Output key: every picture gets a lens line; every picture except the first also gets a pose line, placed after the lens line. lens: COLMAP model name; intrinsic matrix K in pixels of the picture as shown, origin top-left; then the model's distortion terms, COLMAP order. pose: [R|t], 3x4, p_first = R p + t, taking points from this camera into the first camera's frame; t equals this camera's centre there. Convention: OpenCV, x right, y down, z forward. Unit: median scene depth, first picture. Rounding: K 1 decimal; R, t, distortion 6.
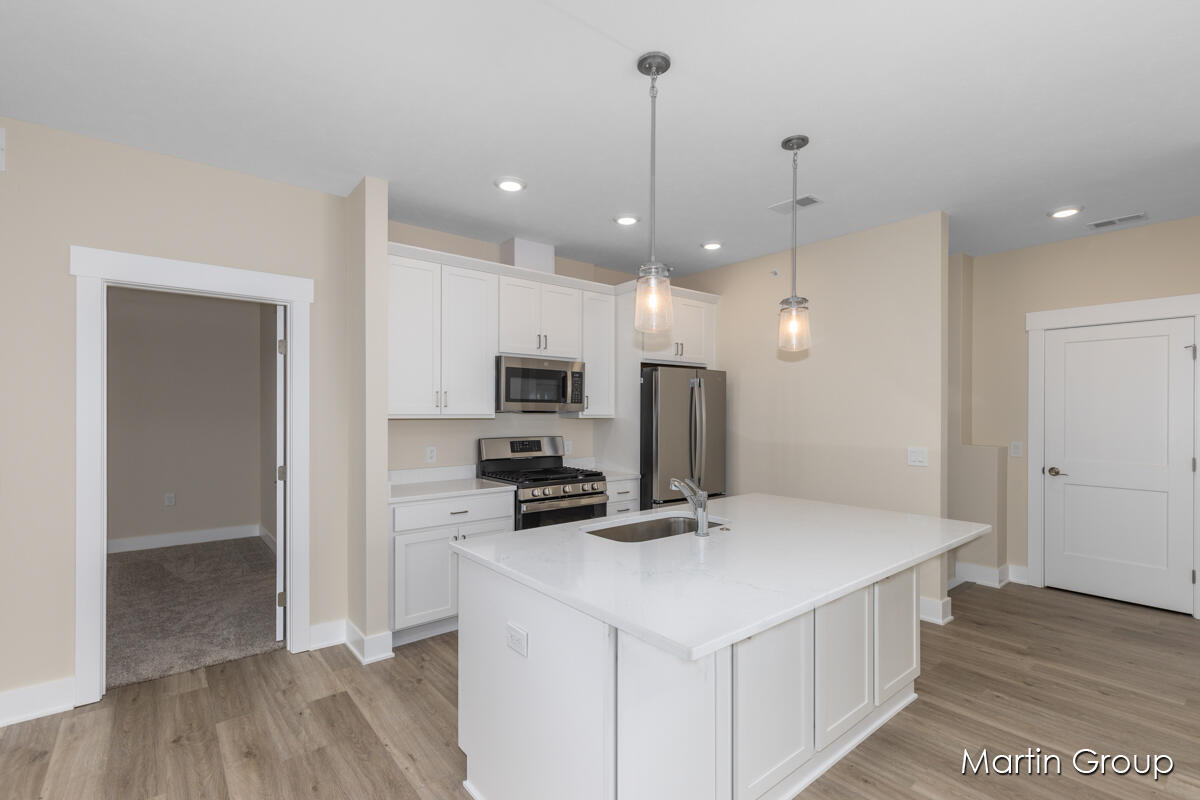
lens RADIAL K [[558.3, 0, 594.8], [0, 558.3, 411.7], [0, 0, 1]] dist [0.029295, -0.000696]
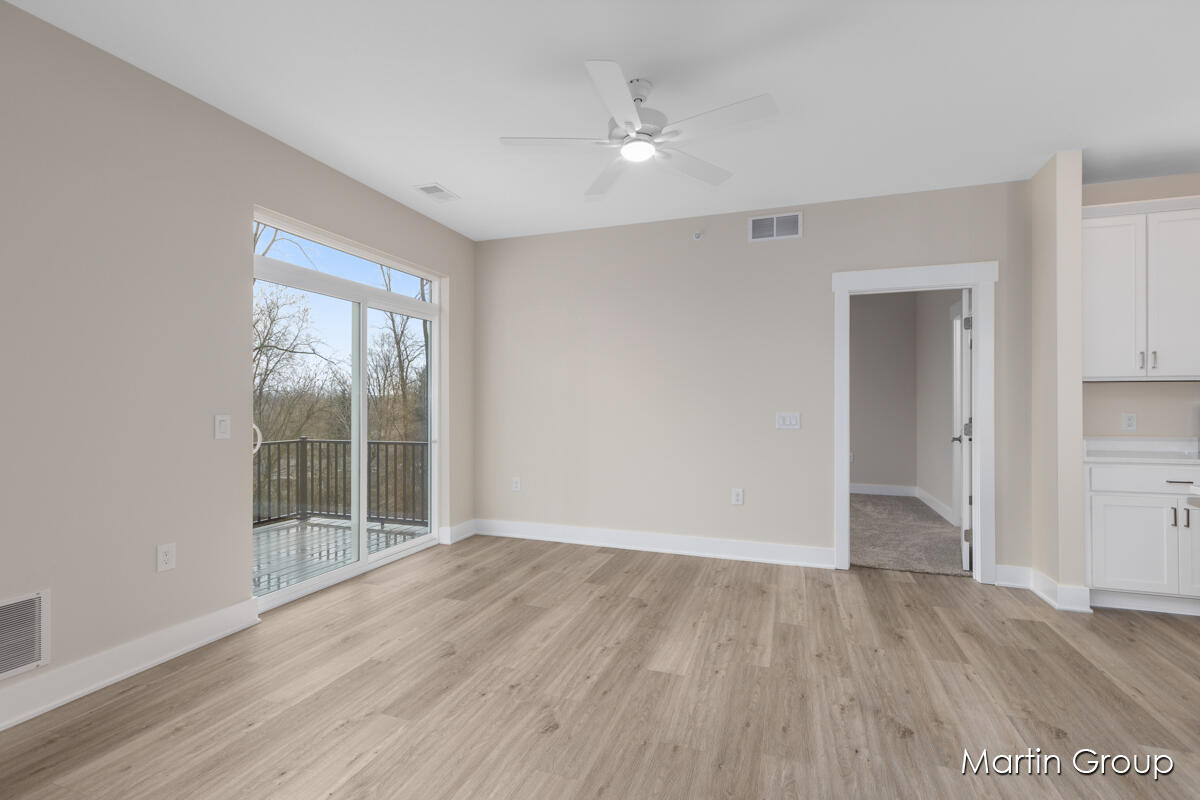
lens RADIAL K [[537.0, 0, 600.0], [0, 537.0, 400.0], [0, 0, 1]] dist [0.002078, -0.000074]
pose [[0.528176, -0.007969, -0.849097, 0.001253], [0.002870, 0.999967, -0.007599, 0.054482], [0.849130, 0.001577, 0.528182, -0.265499]]
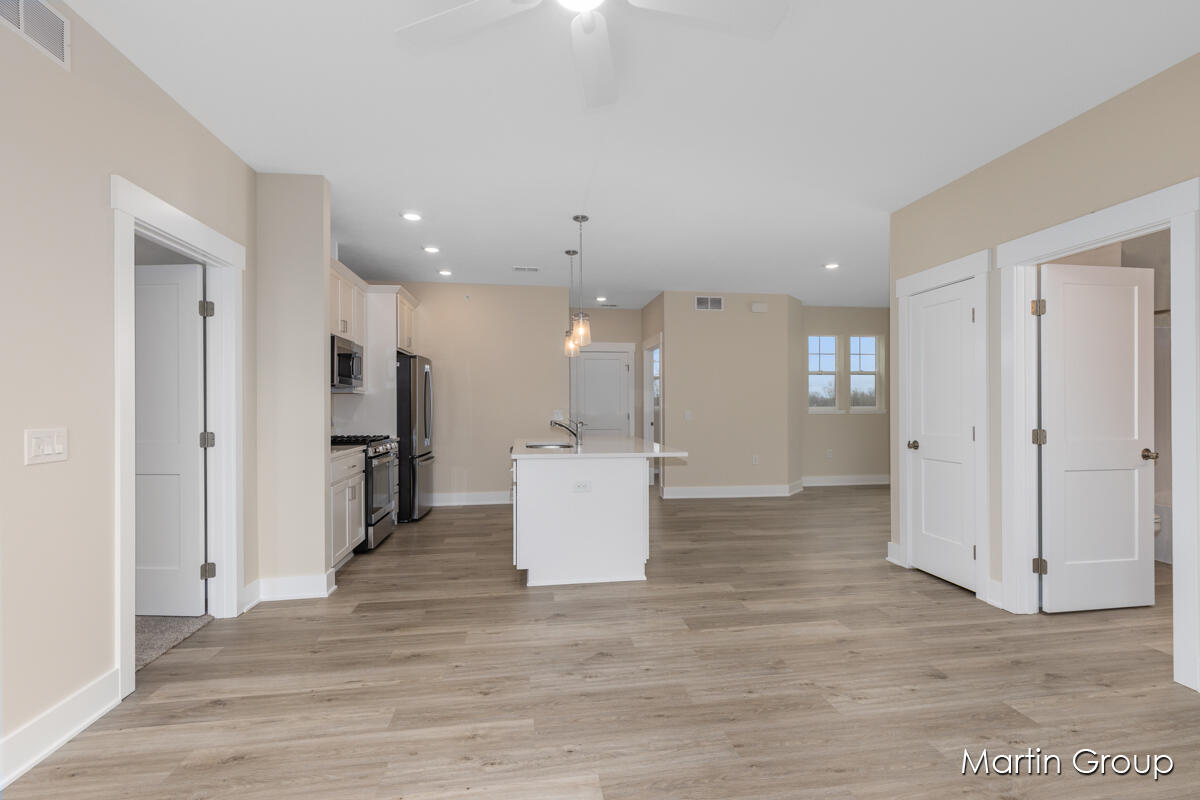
lens RADIAL K [[546.7, 0, 603.7], [0, 546.7, 405.9], [0, 0, 1]] dist [0.001305, 0.000147]
pose [[0.494106, -0.003678, 0.869394, -1.068373], [0.001910, 0.999993, 0.003145, 0.049732], [-0.869399, 0.000107, 0.494110, -0.054063]]
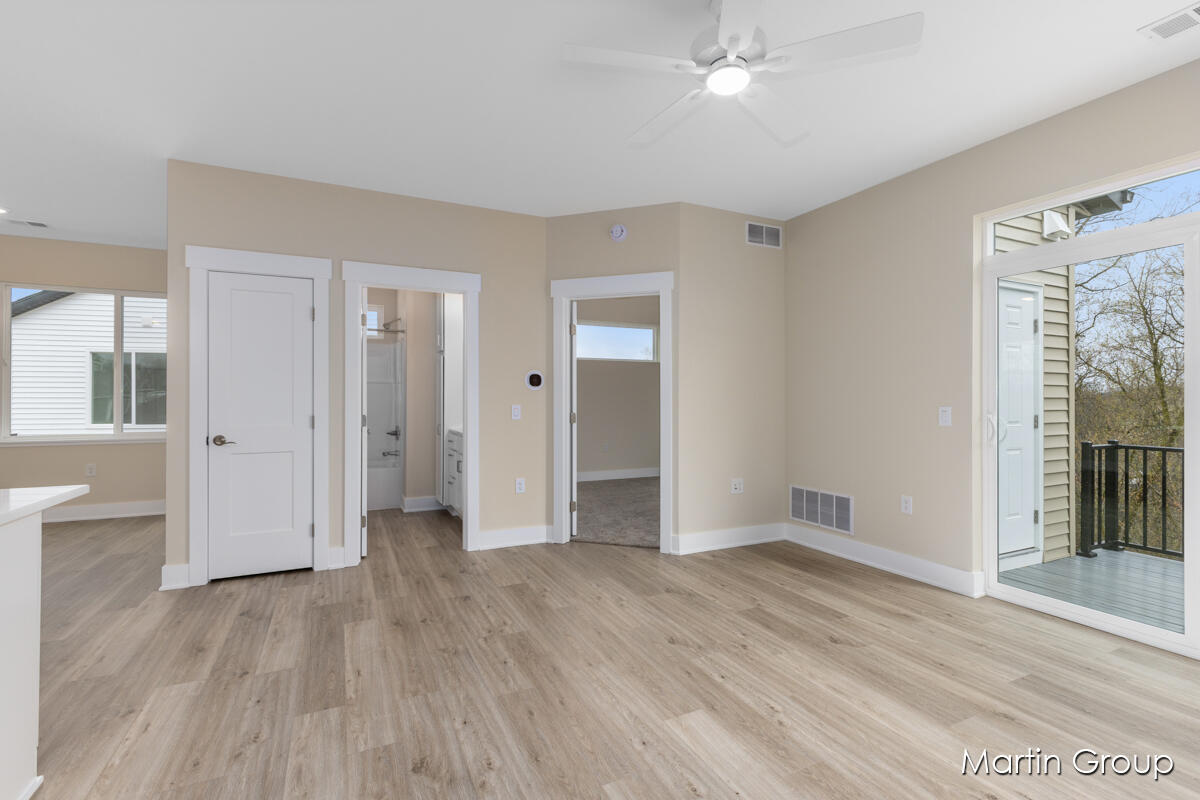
lens RADIAL K [[546.4, 0, 620.0], [0, 546.4, 398.1], [0, 0, 1]] dist [0.001033, -0.000022]
pose [[-0.982011, -0.001970, 0.188813, -0.647601], [-0.001930, 0.999998, 0.000398, 0.055470], [-0.188814, 0.000026, -0.982013, 0.872006]]
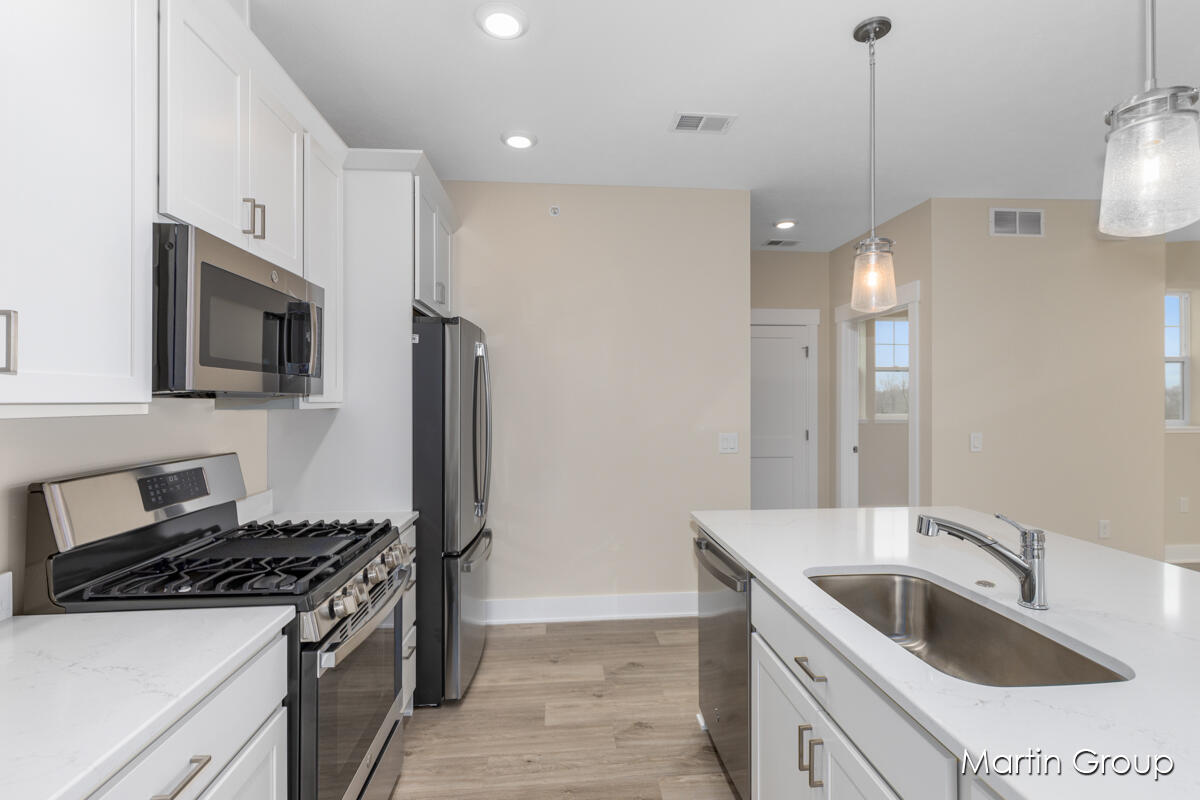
lens RADIAL K [[561.7, 0, 600.0], [0, 561.7, 400.0], [0, 0, 1]] dist [-0.001019, -0.000068]
pose [[0.551491, -0.004623, 0.834168, -0.377463], [0.001786, 0.999989, 0.004361, 0.002519], [-0.834179, -0.000915, 0.551493, 0.744592]]
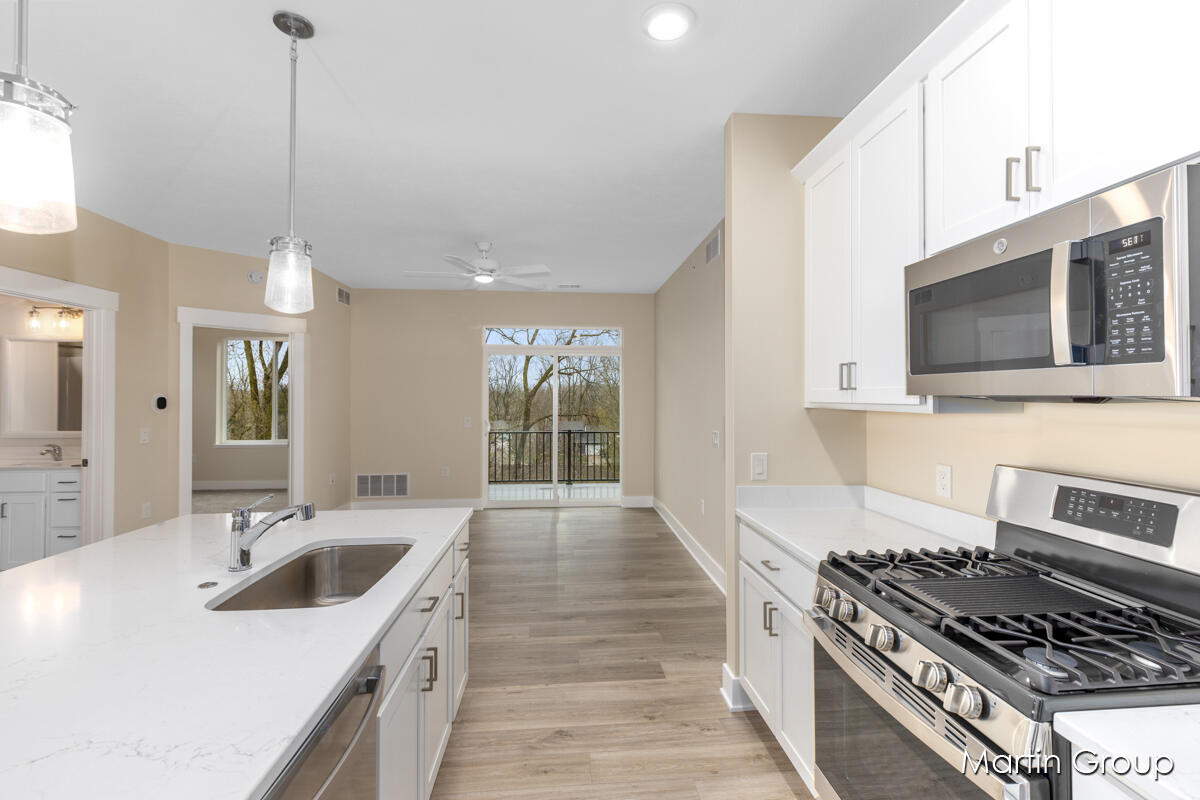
lens RADIAL K [[537.7, 0, 601.6], [0, 537.7, 390.1], [0, 0, 1]] dist [-0.000548, -0.000193]
pose [[-0.549649, -0.010835, -0.835326, 0.367979], [0.001543, 0.999901, -0.013985, -0.001505], [0.835395, -0.008975, -0.549577, 1.253797]]
